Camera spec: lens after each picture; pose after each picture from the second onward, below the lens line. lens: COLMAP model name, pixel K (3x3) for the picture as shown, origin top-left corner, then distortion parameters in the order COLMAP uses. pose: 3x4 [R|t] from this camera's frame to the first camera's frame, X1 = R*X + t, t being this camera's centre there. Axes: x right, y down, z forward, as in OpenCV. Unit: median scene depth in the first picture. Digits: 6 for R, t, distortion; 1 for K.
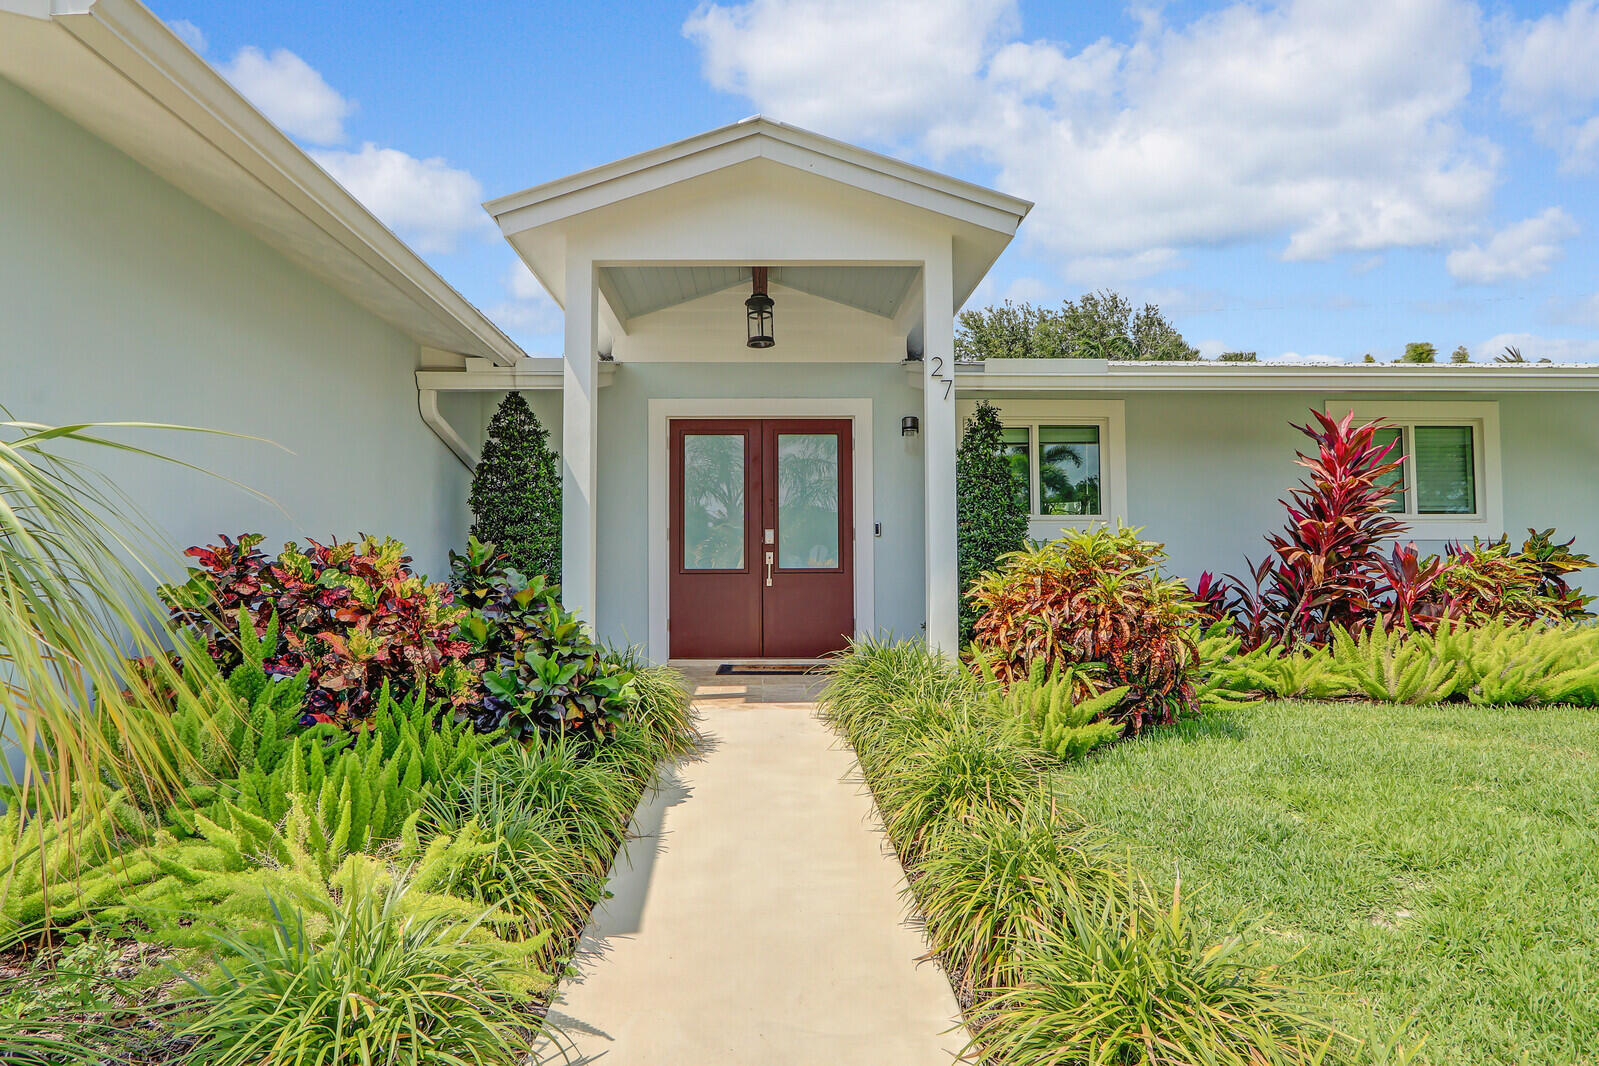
lens RADIAL K [[828.2, 0, 799.5], [0, 828.2, 533.0], [0, 0, 1]] dist [-0.023127, -0.000334]
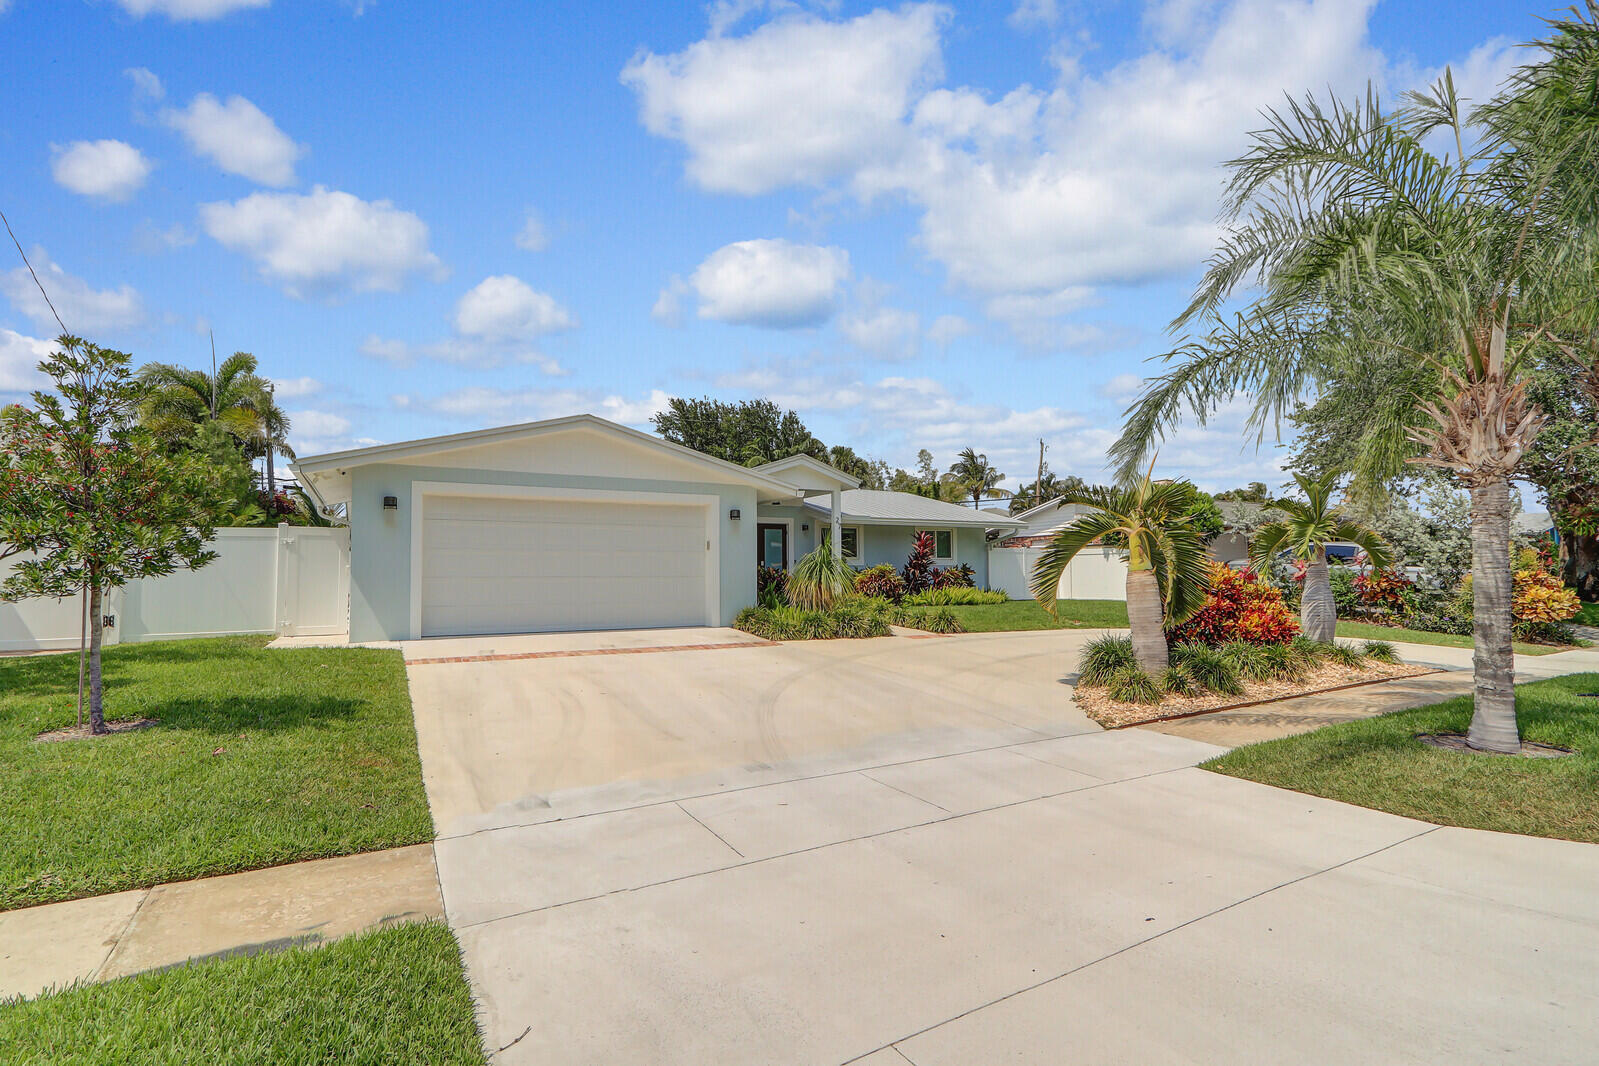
lens RADIAL K [[770.9, 0, 784.3], [0, 770.9, 534.2], [0, 0, 1]] dist [-0.016955, 0.000751]
pose [[0.886077, 0.020873, 0.463068, -1.511699], [-0.018311, 0.999782, -0.010029, -0.088572], [-0.463177, 0.000407, 0.886266, -1.809857]]
